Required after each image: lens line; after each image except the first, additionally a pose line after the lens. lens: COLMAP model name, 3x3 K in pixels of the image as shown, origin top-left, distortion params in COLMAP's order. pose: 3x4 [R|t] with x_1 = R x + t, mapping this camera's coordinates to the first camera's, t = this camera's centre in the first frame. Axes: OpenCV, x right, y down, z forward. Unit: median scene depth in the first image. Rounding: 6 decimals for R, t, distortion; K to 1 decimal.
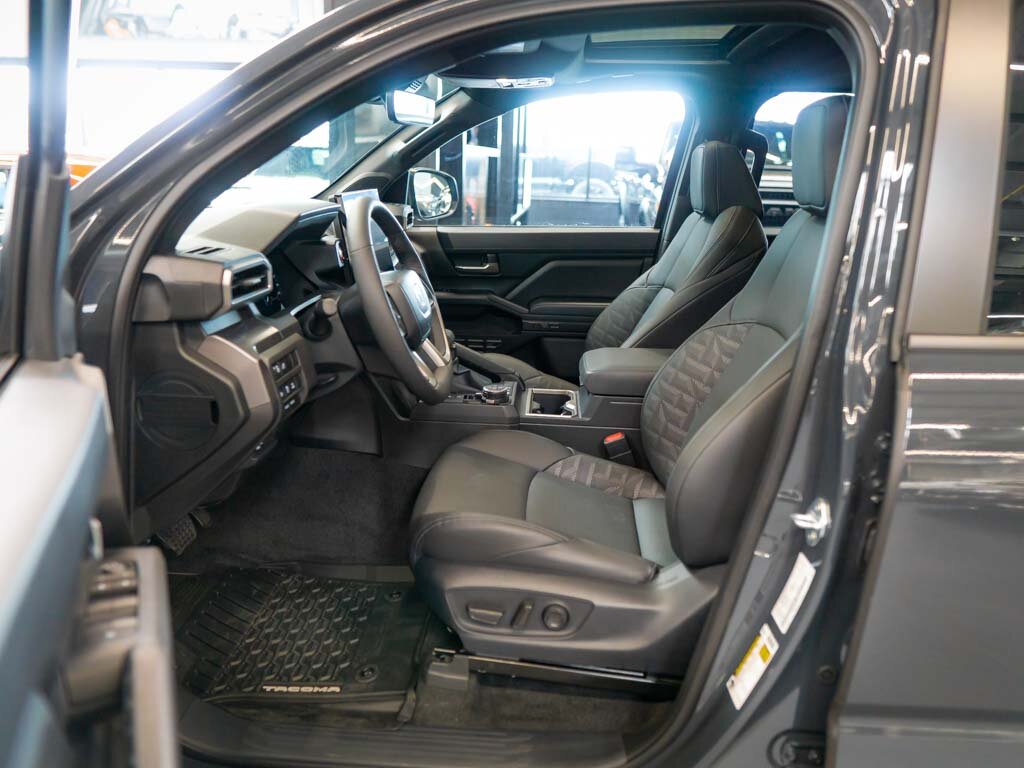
lens RADIAL K [[802.9, 0, 507.8], [0, 802.9, 375.6], [0, 0, 1]] dist [-0.008487, -0.005644]
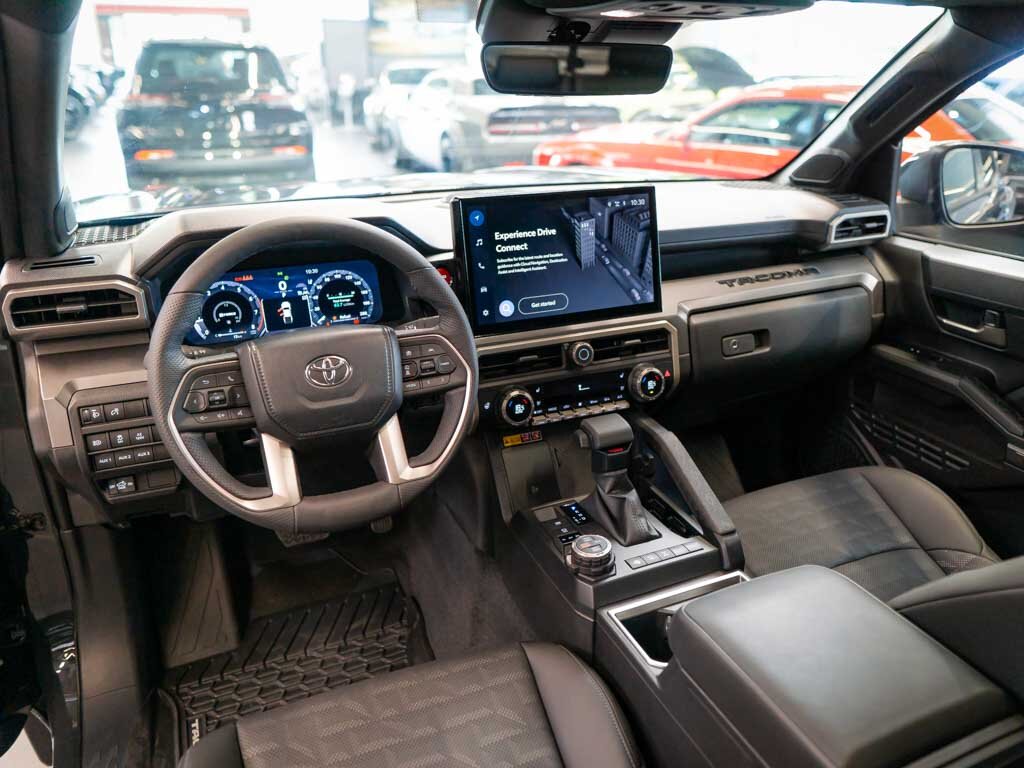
lens RADIAL K [[802.9, 0, 552.8], [0, 802.9, 377.9], [0, 0, 1]] dist [-0.008487, -0.005644]
pose [[0.478212, 0.301411, -0.824903, 0.444703], [-0.222525, 0.950198, 0.218190, -0.236523], [0.849585, 0.079221, 0.521468, 0.683049]]
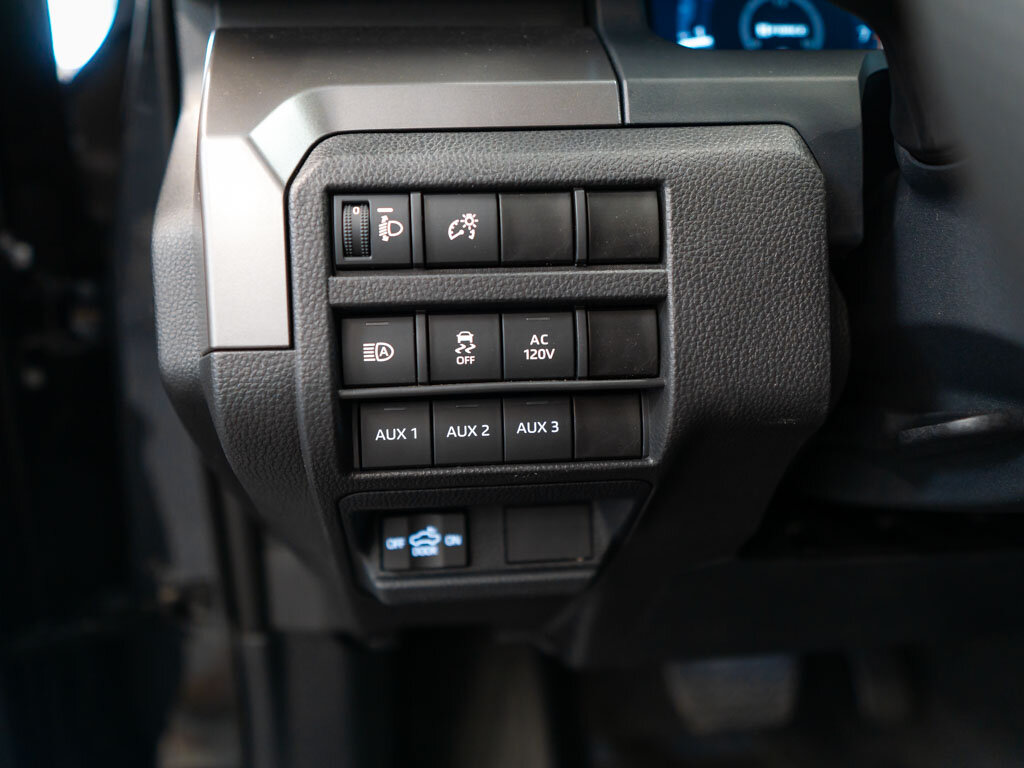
lens RADIAL K [[835.7, 0, 501.3], [0, 835.7, 379.9], [0, 0, 1]] dist [-0.006511, 0.003003]
pose [[0.169118, 0.243660, -0.955002, -0.047026], [-0.241345, 0.949698, 0.199567, -0.015462], [0.955590, 0.196734, 0.219417, 0.698307]]
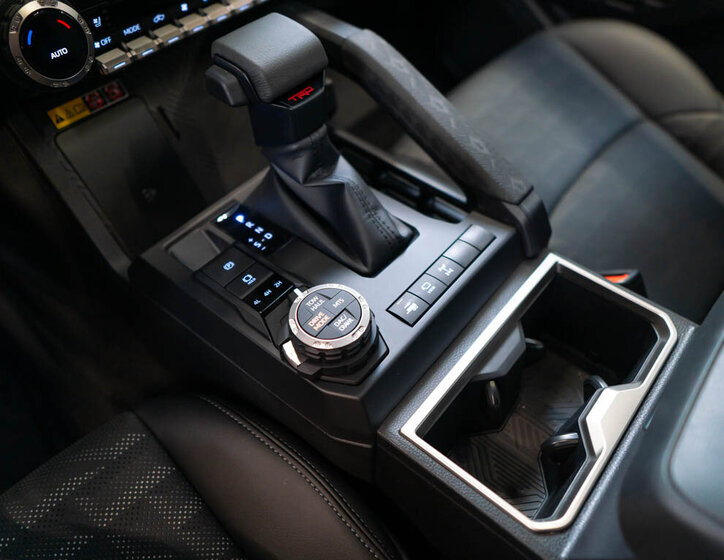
lens RADIAL K [[598.8, 0, 385.8], [0, 598.8, 288.2], [0, 0, 1]] dist [0.008826, -0.033391]
pose [[0.814315, 0.432577, -0.386998, 0.085071], [-0.146368, 0.798246, 0.584276, -0.126975], [0.561664, -0.419141, 0.713340, 0.898620]]
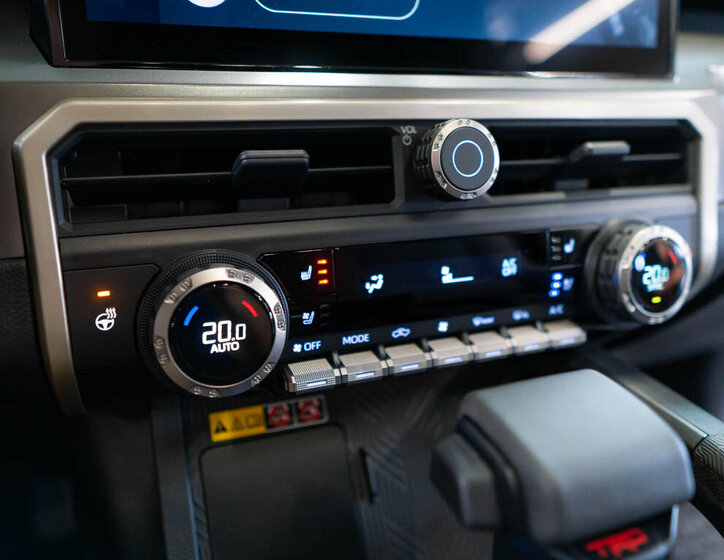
lens RADIAL K [[598.8, 0, 355.2], [0, 598.8, 288.0], [0, 0, 1]] dist [0.008826, -0.033391]
pose [[0.426718, 0.302111, -0.852432, -0.011691], [-0.252018, 0.944942, 0.208740, -0.098372], [0.868561, 0.125754, 0.479361, 0.984273]]
